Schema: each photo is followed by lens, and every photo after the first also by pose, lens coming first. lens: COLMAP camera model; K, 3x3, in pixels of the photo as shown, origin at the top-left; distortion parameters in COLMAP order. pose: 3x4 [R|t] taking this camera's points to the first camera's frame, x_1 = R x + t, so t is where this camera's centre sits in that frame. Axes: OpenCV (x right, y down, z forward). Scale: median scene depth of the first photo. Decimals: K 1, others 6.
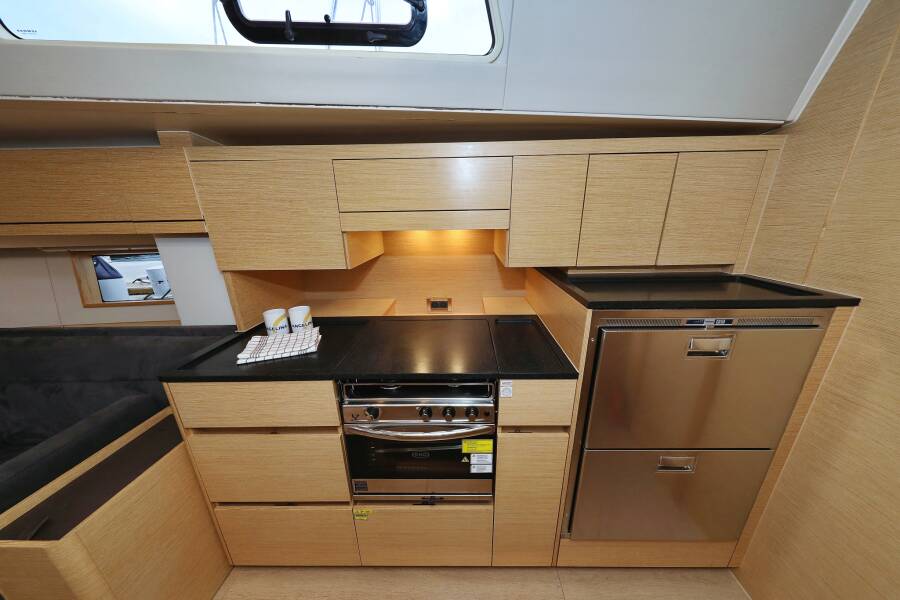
lens RADIAL K [[291.2, 0, 469.5], [0, 291.2, 315.5], [0, 0, 1]] dist [0.000245, 0.000101]
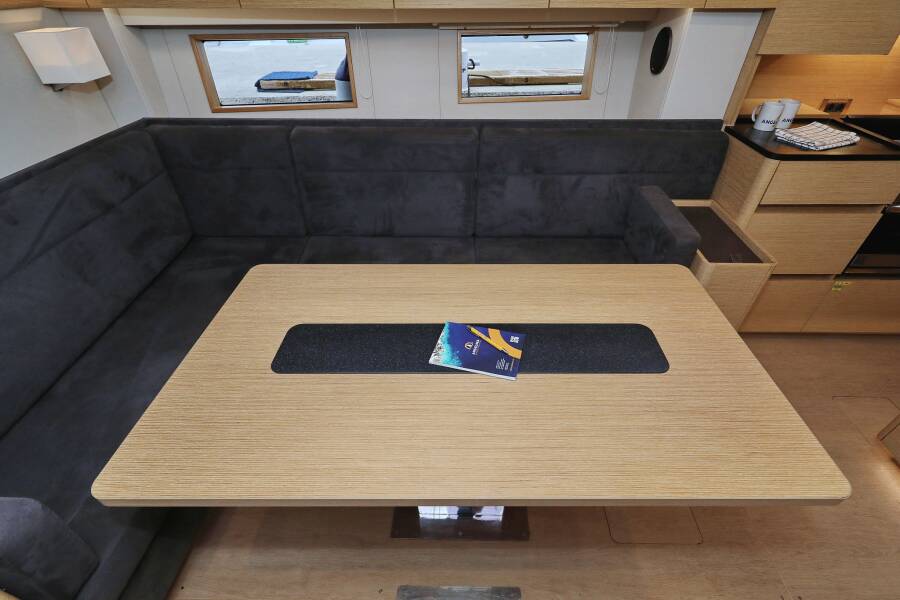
lens RADIAL K [[423.8, 0, 453.1], [0, 423.8, 315.0], [0, 0, 1]] dist [0.001263, -0.000020]
pose [[0.999640, 0.008210, 0.025540, -2.033051], [-0.016521, 0.938463, 0.344983, 0.206268], [-0.021136, -0.345281, 0.938261, -0.674101]]
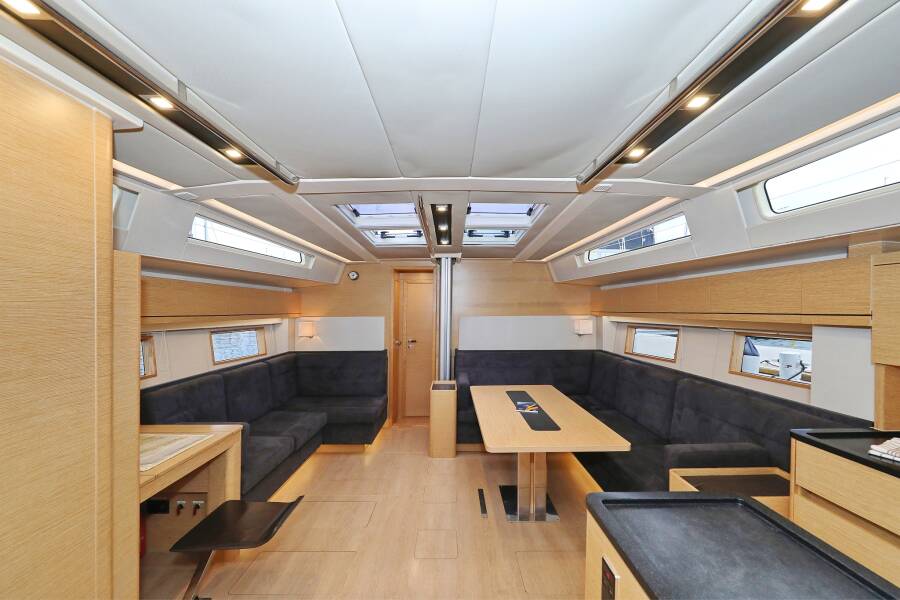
lens RADIAL K [[338.4, 0, 450.0], [0, 338.4, 300.0], [0, 0, 1]] dist [0.000422, -0.000057]
pose [[0.006912, -0.007208, -0.999950, 0.328157], [-0.327204, 0.944910, -0.009073, 0.138488], [0.944928, 0.327251, 0.004173, -0.489655]]
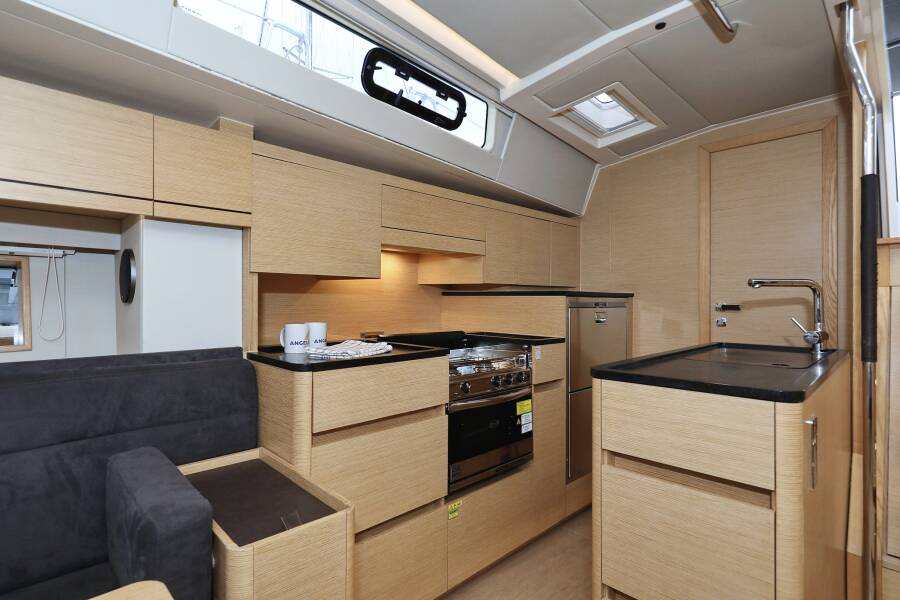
lens RADIAL K [[445.8, 0, 451.6], [0, 445.8, 311.8], [0, 0, 1]] dist [0.001481, 0.000338]
pose [[0.708683, -0.000292, 0.705527, -1.428620], [0.226536, 0.947143, -0.227158, 0.388638], [-0.668169, 0.320810, 0.671290, -0.205488]]
